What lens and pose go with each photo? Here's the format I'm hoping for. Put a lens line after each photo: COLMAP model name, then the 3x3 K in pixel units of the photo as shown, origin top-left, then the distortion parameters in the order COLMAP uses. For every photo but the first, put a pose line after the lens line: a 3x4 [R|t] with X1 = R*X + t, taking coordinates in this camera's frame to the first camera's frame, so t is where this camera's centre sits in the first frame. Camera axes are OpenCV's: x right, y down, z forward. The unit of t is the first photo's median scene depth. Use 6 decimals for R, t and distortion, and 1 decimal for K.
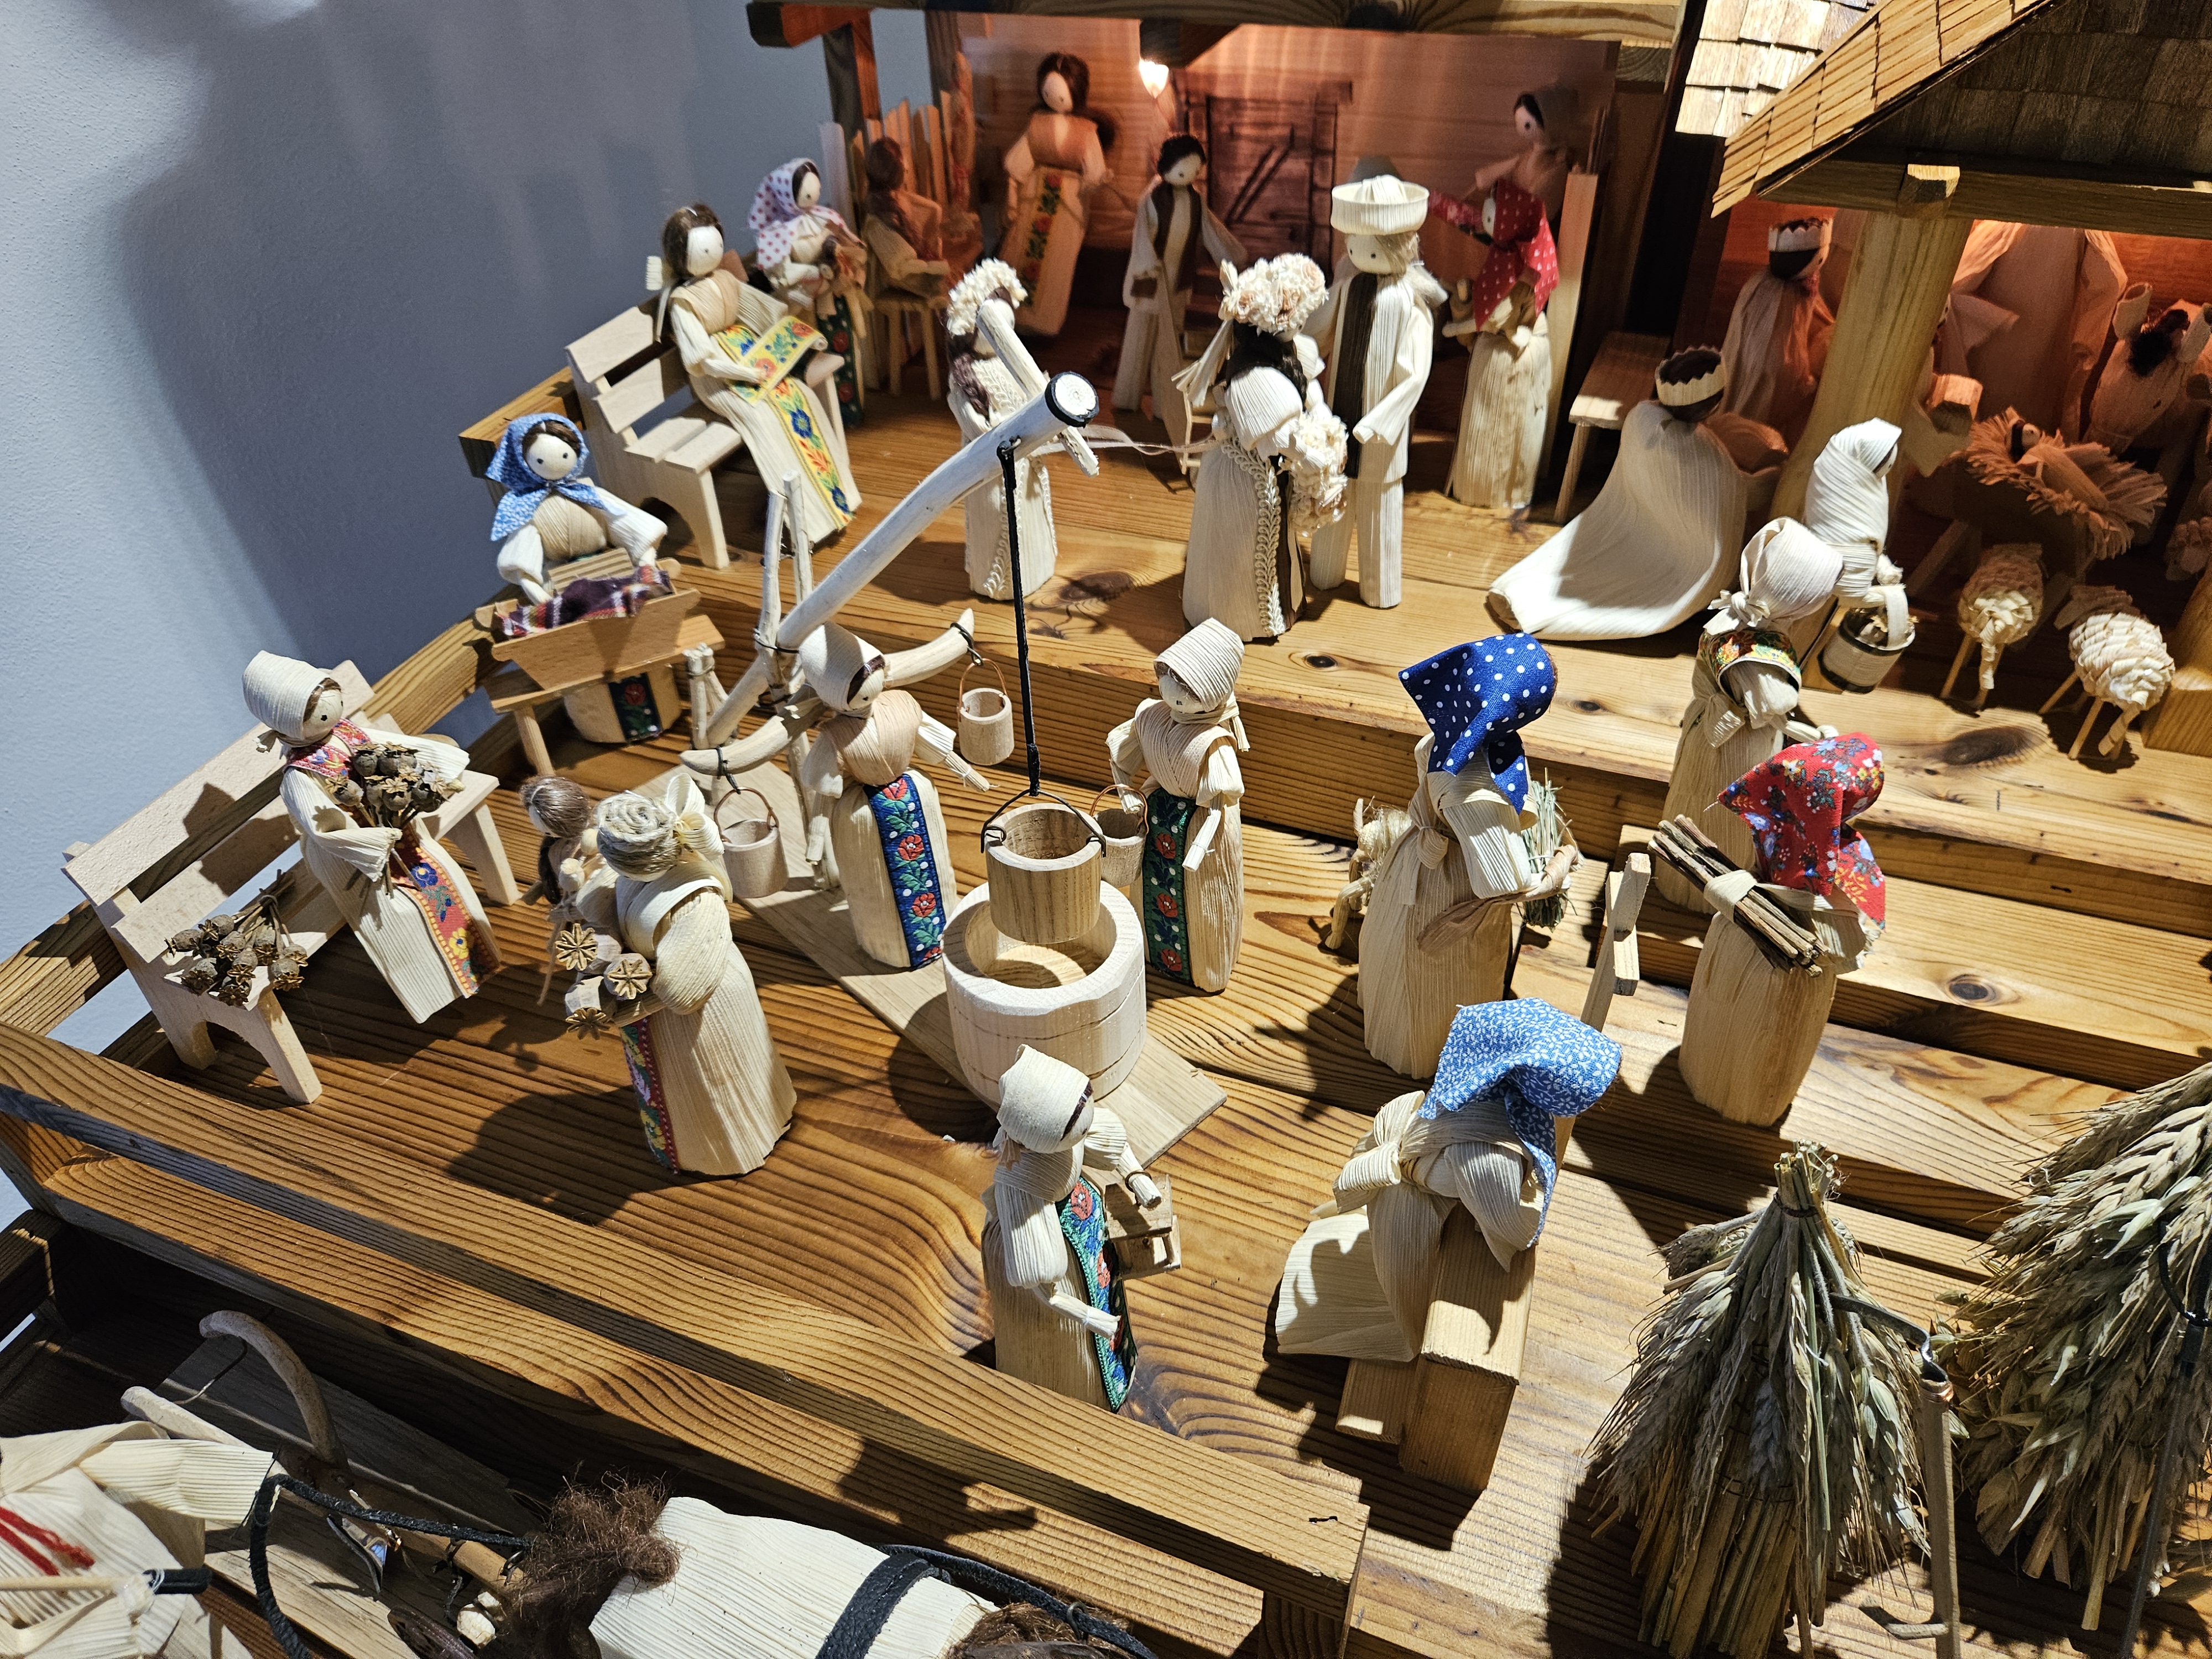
lens RADIAL K [[1498.4, 0, 1090.1], [0, 1498.4, 820.2], [0, 0, 1]] dist [0.056705, -0.052972]
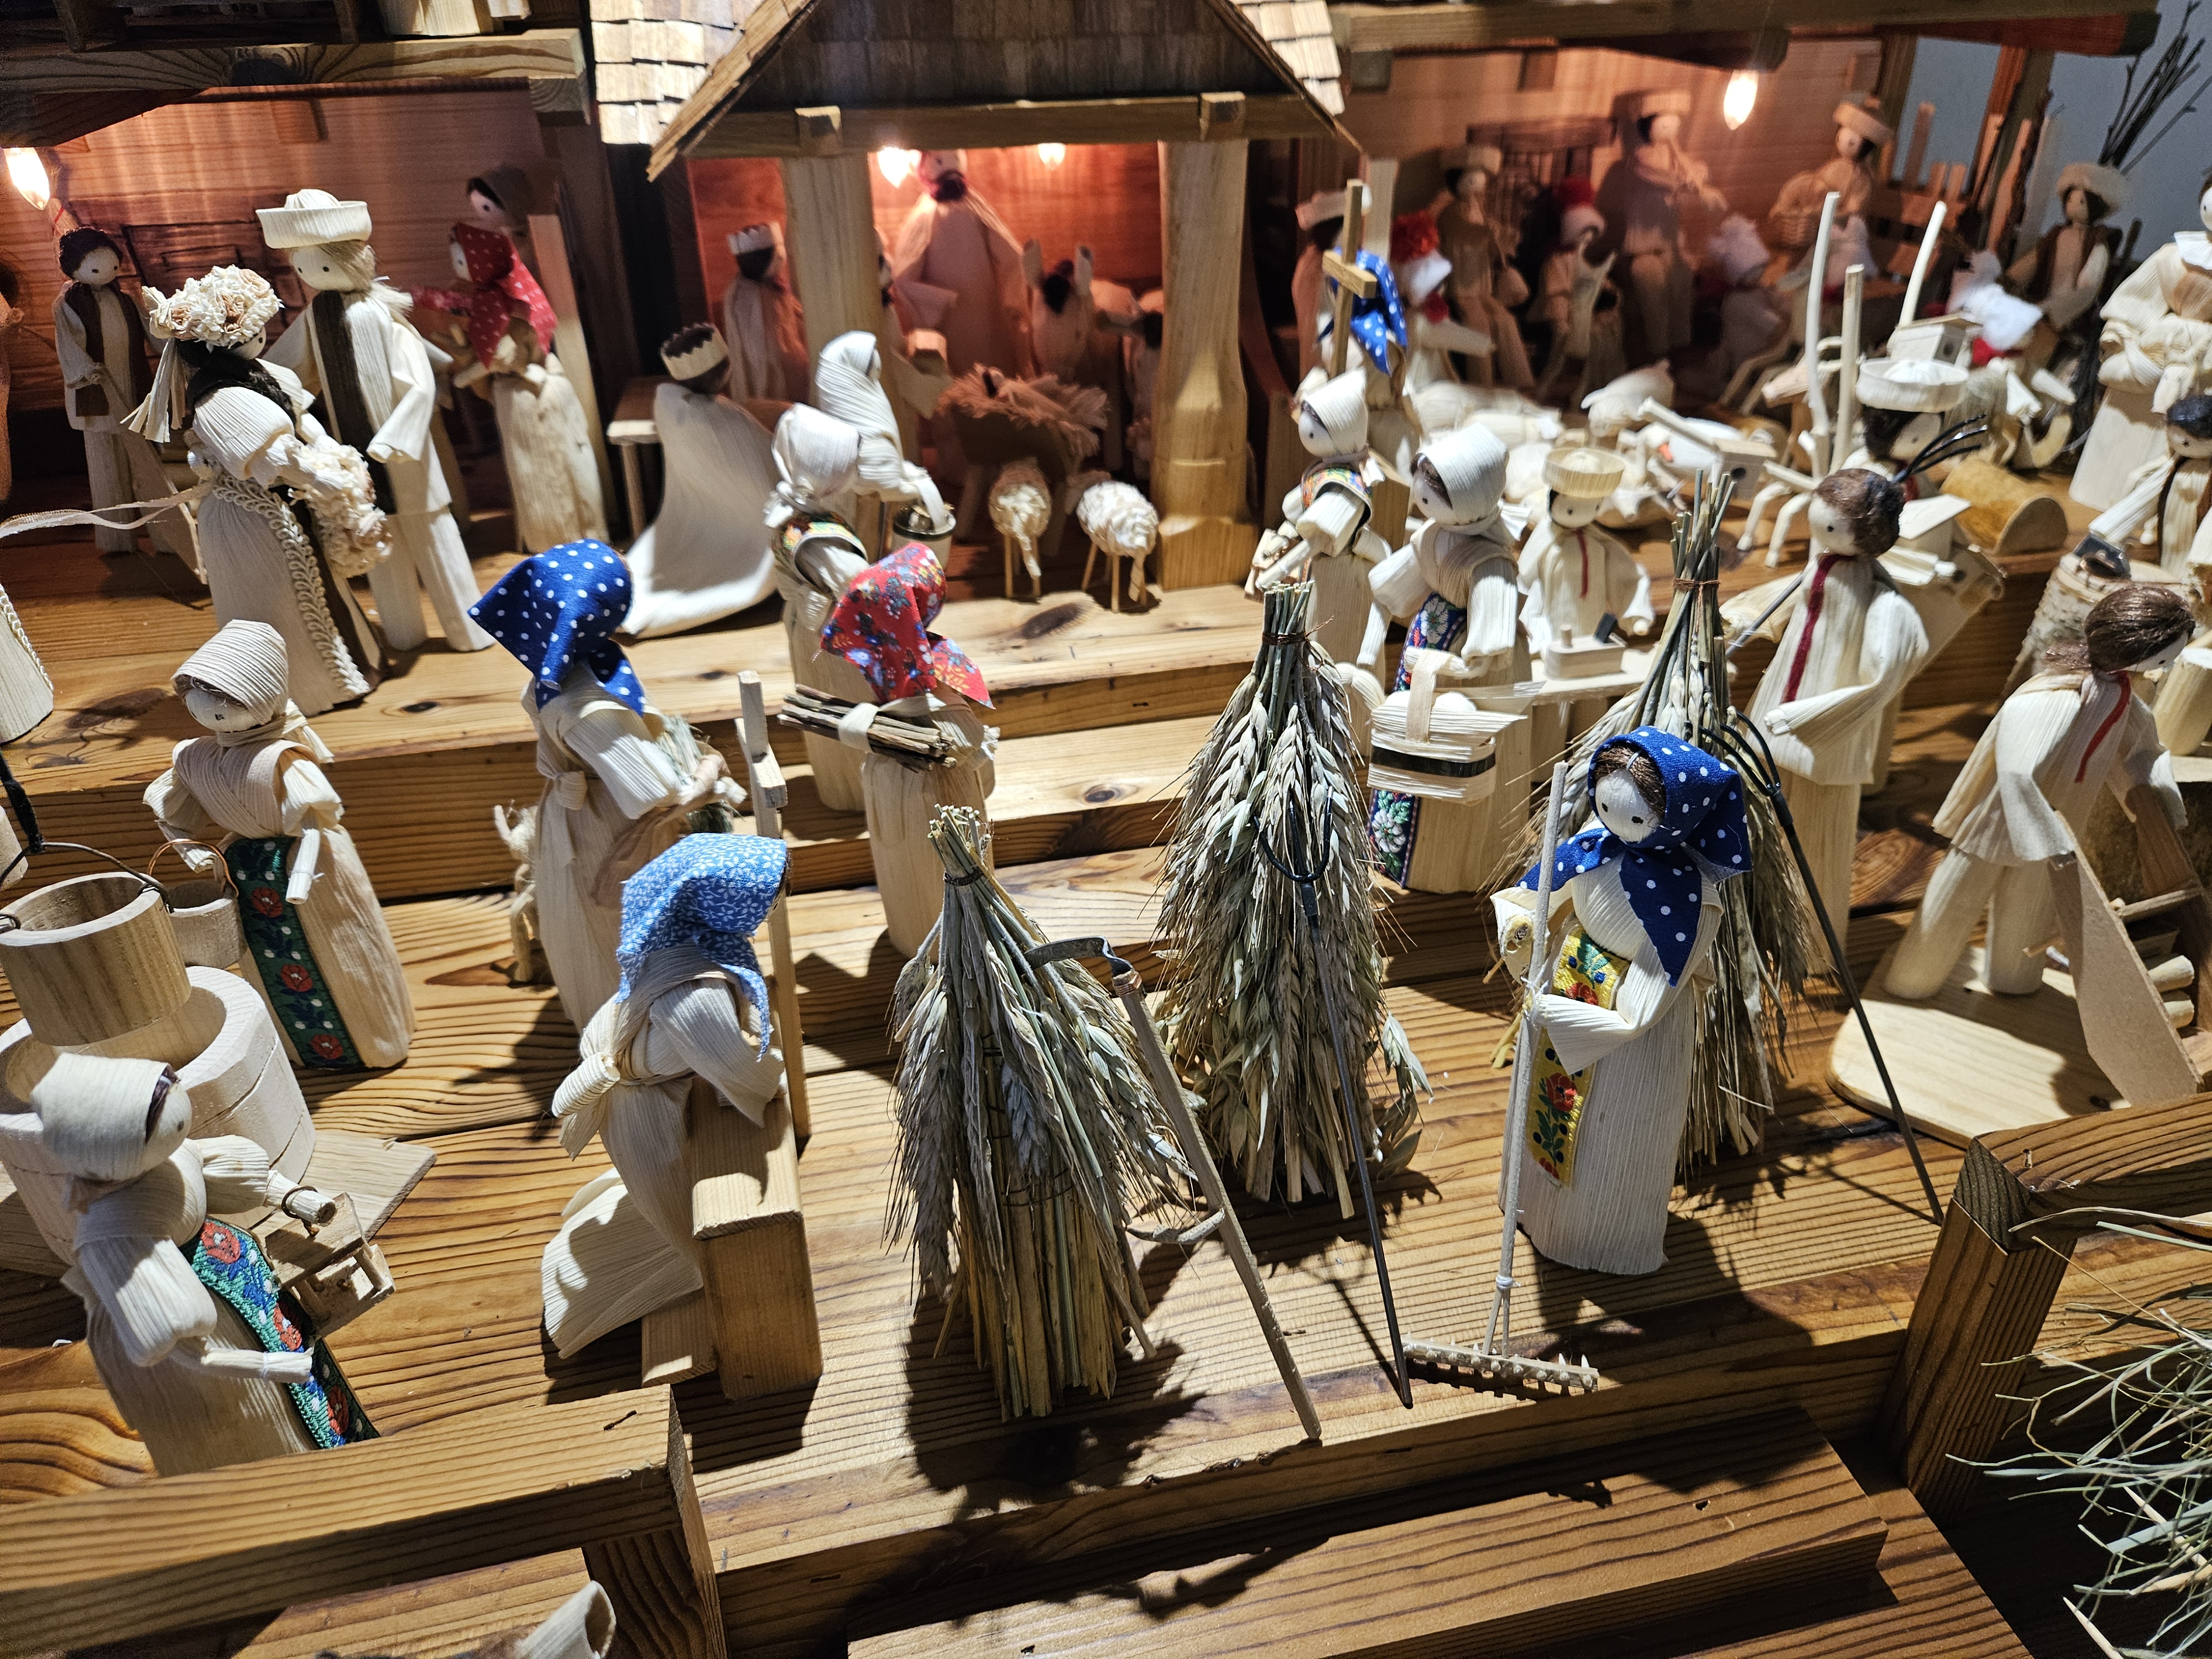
lens RADIAL K [[1506.2, 0, 1114.1], [0, 1506.2, 822.9], [0, 0, 1]] dist [0.048531, -0.043181]
pose [[0.827216, -0.270116, 0.492698, 0.033894], [0.344869, 0.936350, -0.065675, 0.189249], [-0.443598, 0.224244, 0.867718, 0.037087]]
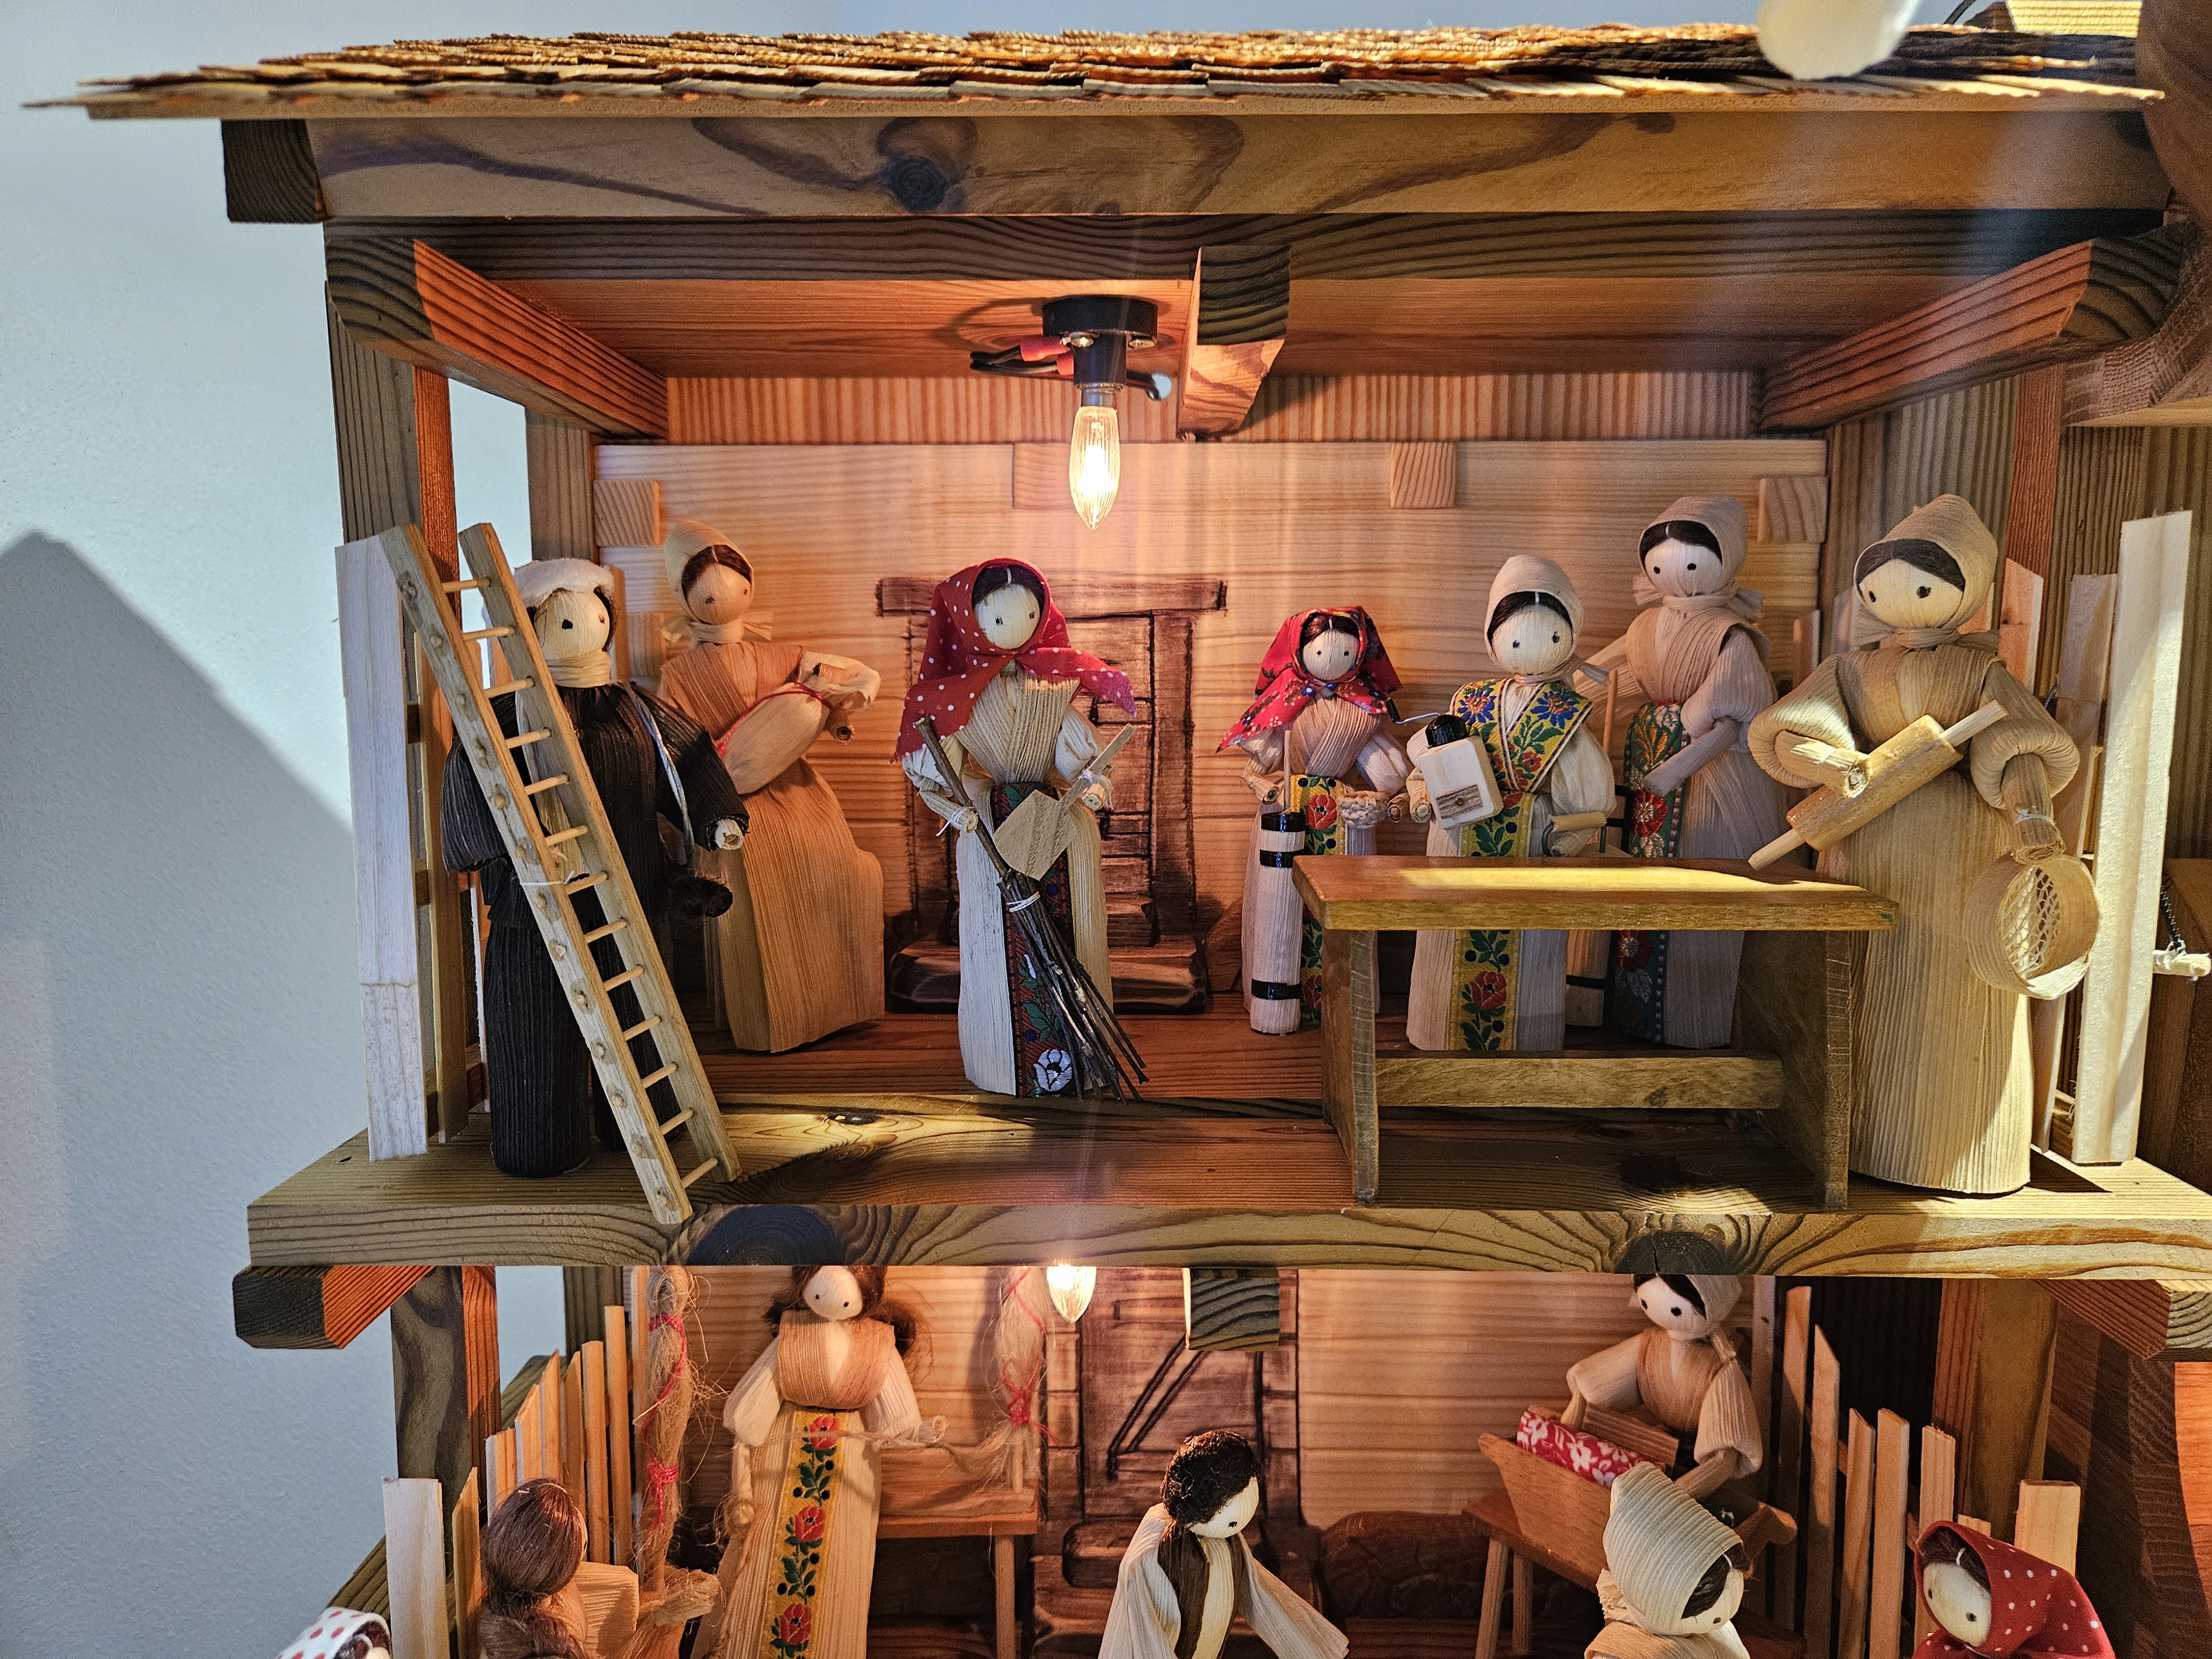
lens RADIAL K [[1497.4, 0, 1101.6], [0, 1497.4, 844.1], [0, 0, 1]] dist [0.058820, -0.048284]
pose [[0.930917, -0.004346, 0.365205, -0.205383], [0.198854, 0.844758, -0.496832, -0.501605], [-0.306350, 0.535131, 0.787264, 0.682381]]
